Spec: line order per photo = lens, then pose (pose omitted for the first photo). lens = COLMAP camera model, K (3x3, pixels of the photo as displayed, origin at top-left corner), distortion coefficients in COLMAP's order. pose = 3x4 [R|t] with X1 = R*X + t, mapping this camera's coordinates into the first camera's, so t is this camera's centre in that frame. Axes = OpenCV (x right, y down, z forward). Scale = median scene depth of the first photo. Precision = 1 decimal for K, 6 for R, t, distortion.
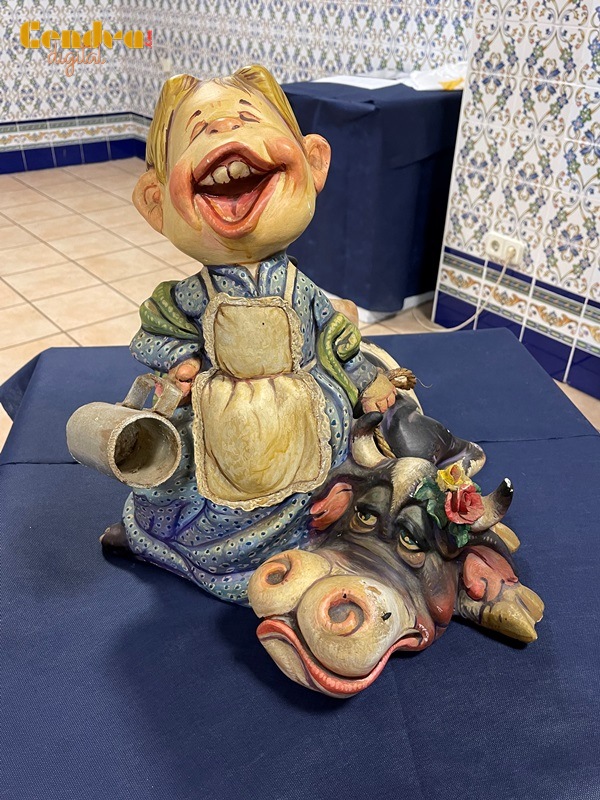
lens RADIAL K [[659.0, 0, 315.0], [0, 659.0, 406.7], [0, 0, 1]] dist [0.063021, -0.094489]
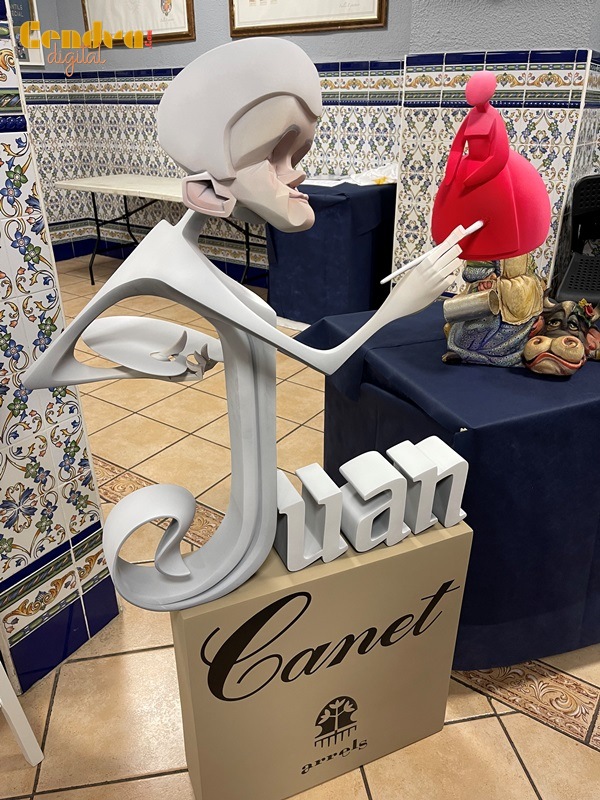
lens RADIAL K [[614.8, 0, 303.3], [0, 614.8, 406.2], [0, 0, 1]] dist [0.059475, -0.082959]
pose [[0.965560, -0.138405, 0.220313, -0.398201], [0.161741, 0.982574, -0.091584, 0.145766], [-0.203798, 0.124064, 0.971120, -0.325141]]
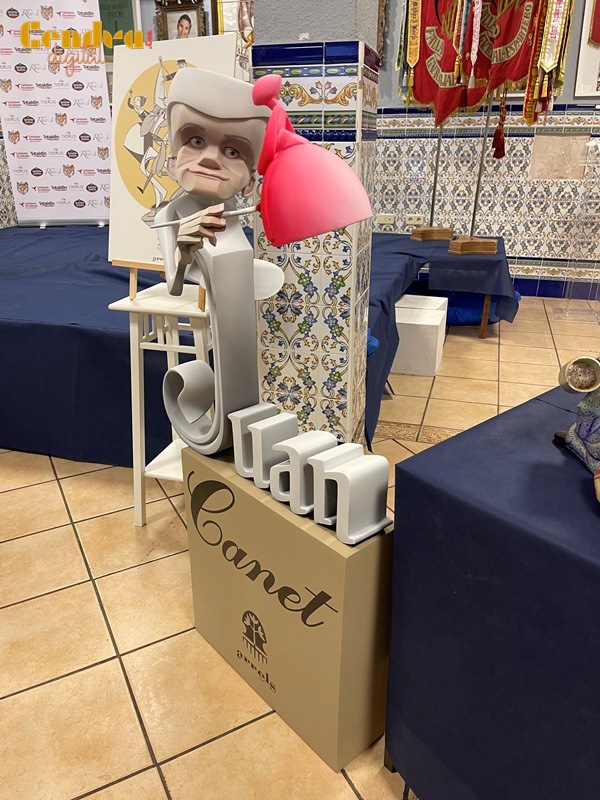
lens RADIAL K [[614.8, 0, 303.2], [0, 614.8, 410.7], [0, 0, 1]] dist [0.059475, -0.082959]
pose [[0.537716, 0.312466, -0.783088, 0.199439], [-0.445203, 0.893976, 0.051008, 0.108384], [0.715999, 0.321205, 0.619816, -0.192483]]
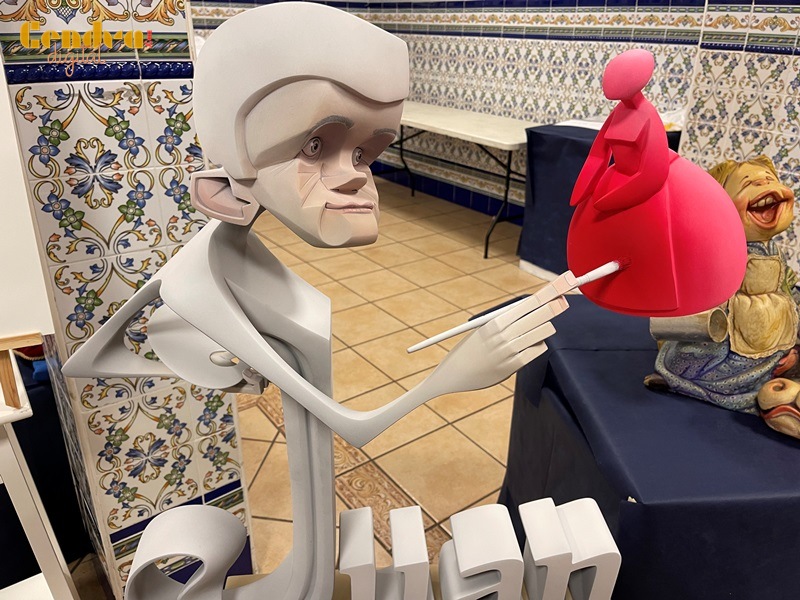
lens RADIAL K [[614.8, 0, 409.3], [0, 614.8, 294.1], [0, 0, 1]] dist [0.059475, -0.082959]
pose [[0.998194, 0.019206, -0.056922, -0.265724], [-0.028035, 0.986940, -0.158632, 0.073538], [0.053132, 0.159942, 0.985696, -0.247035]]
